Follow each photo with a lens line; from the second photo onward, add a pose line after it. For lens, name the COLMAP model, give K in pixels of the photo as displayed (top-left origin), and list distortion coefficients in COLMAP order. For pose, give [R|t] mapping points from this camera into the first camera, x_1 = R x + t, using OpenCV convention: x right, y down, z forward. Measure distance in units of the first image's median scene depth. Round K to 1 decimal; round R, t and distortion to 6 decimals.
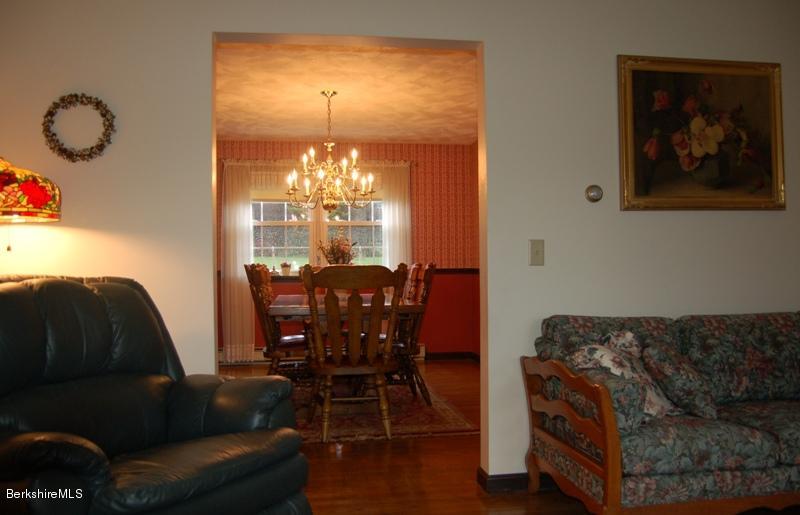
lens RADIAL K [[662.7, 0, 400.3], [0, 662.7, 258.1], [0, 0, 1]] dist [-0.063553, 0.006972]
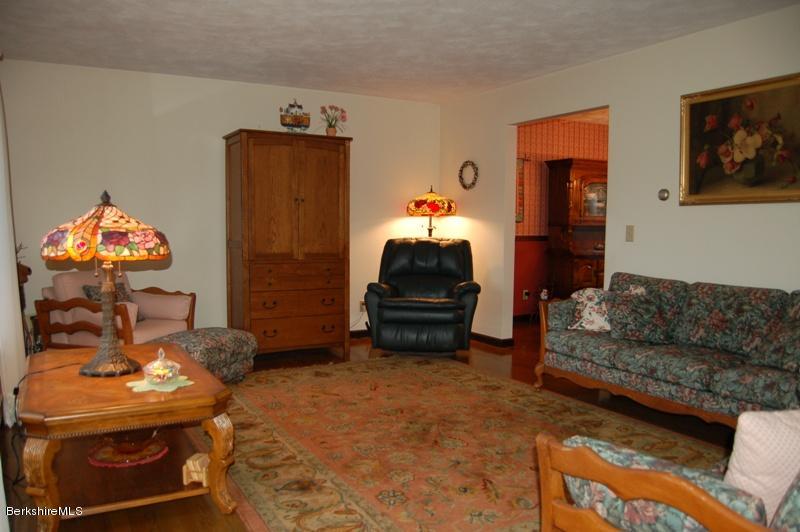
lens RADIAL K [[640.9, 0, 400.1], [0, 640.9, 265.9], [0, 0, 1]] dist [-0.067235, 0.018323]
pose [[0.347833, 0.078554, -0.934260, 0.943042], [0.006453, 0.996260, 0.086169, -0.042458], [0.937534, -0.036002, 0.346025, -0.037427]]
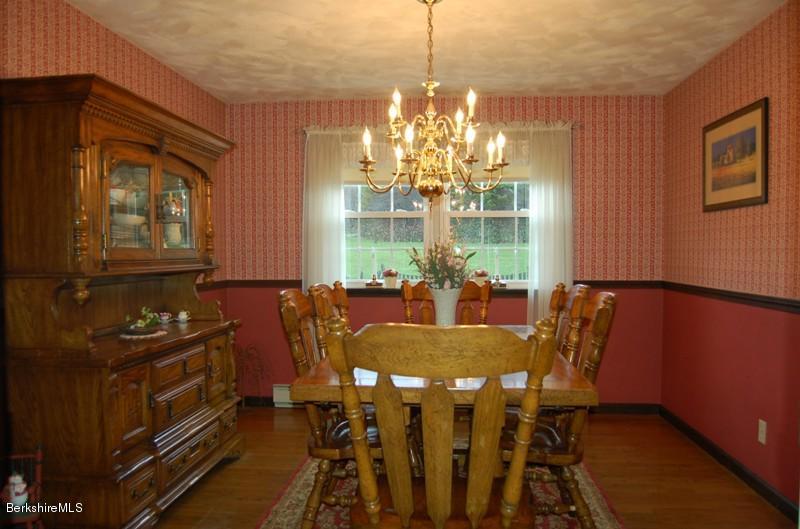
lens RADIAL K [[640.9, 0, 400.5], [0, 640.9, 266.0], [0, 0, 1]] dist [-0.067235, 0.018323]
pose [[0.969931, 0.015426, -0.242889, 0.007090], [-0.005278, 0.999088, 0.042375, -0.036254], [0.243322, -0.039819, 0.969128, 0.451702]]
